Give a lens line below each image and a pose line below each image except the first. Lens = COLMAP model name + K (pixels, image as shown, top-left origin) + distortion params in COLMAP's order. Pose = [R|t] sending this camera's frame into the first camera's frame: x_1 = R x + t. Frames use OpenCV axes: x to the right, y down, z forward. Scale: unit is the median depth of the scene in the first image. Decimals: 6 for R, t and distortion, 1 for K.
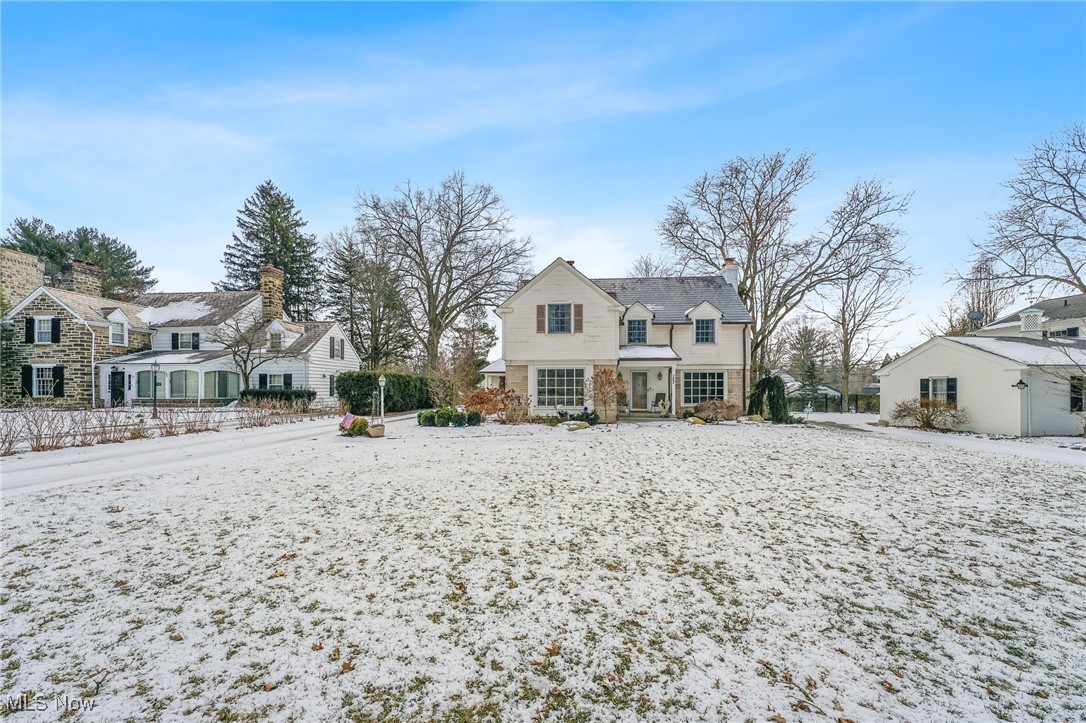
lens RADIAL K [[444.2, 0, 541.2], [0, 444.2, 381.5], [0, 0, 1]] dist [0.000743, 0.000026]
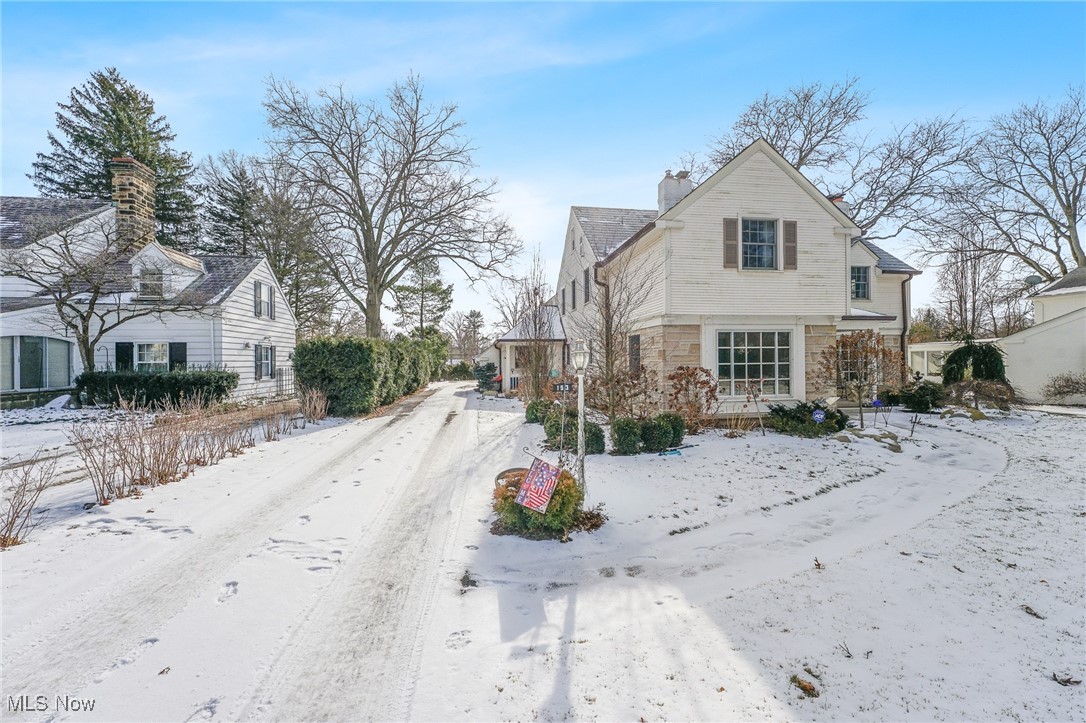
lens RADIAL K [[433.3, 0, 537.8], [0, 433.3, 353.1], [0, 0, 1]] dist [0.000111, -0.000127]
pose [[0.971211, -0.006128, 0.238143, -0.275074], [0.005891, 0.999981, 0.001707, -0.002059], [-0.238149, -0.000255, 0.971229, 0.384737]]
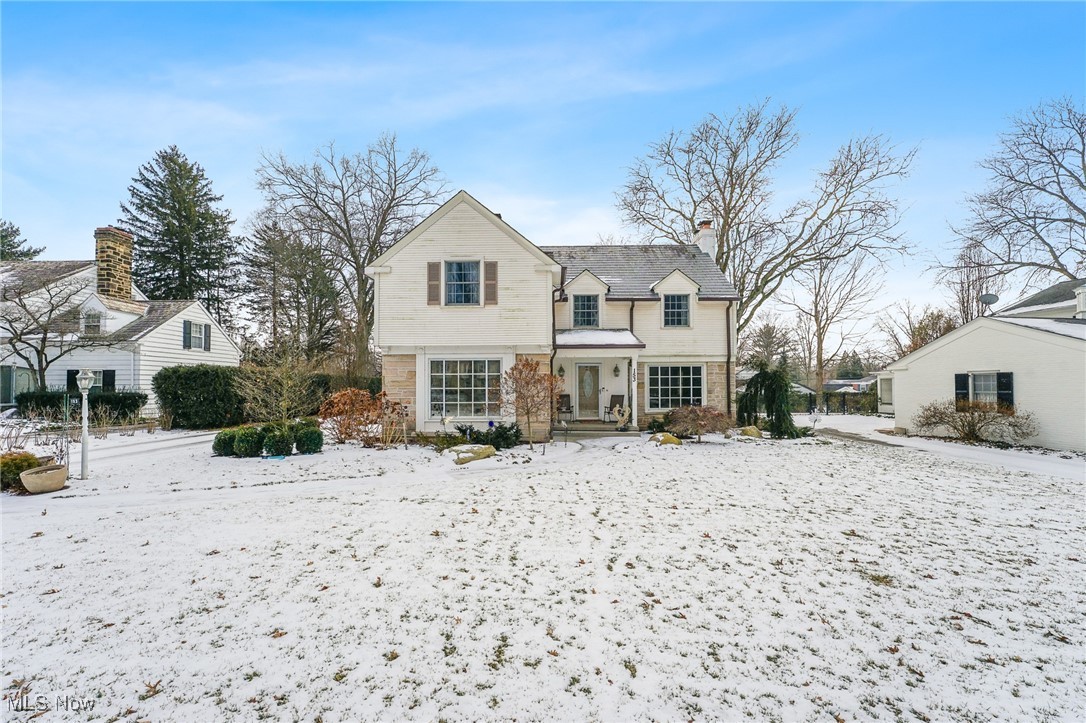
lens RADIAL K [[434.7, 0, 542.7], [0, 434.7, 372.5], [0, 0, 1]] dist [-0.000738, 0.000140]
pose [[0.997480, -0.002170, 0.070919, 0.083902], [0.003288, 0.999872, -0.015645, 0.000527], [-0.070876, 0.015839, 0.997359, 0.260670]]
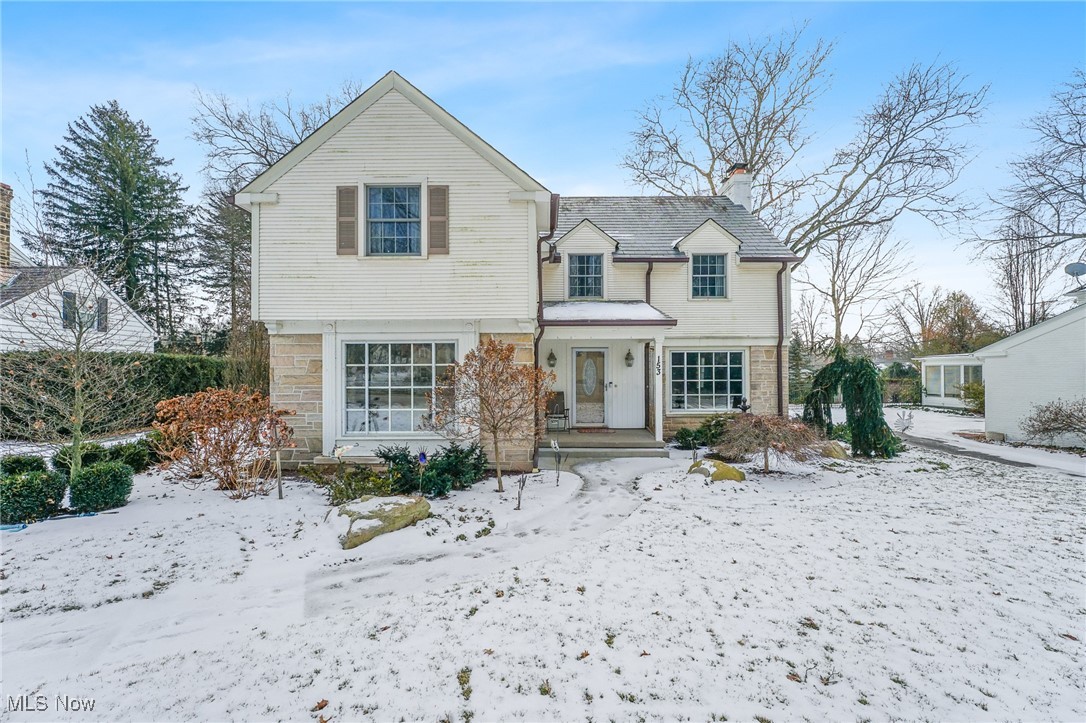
lens RADIAL K [[436.7, 0, 543.0], [0, 436.7, 361.5], [0, 0, 1]] dist [-0.000292, 0.000120]
pose [[0.996074, -0.003168, 0.088471, 0.105767], [0.003606, 0.999982, -0.004791, -0.006093], [-0.088454, 0.005091, 0.996067, 0.431630]]
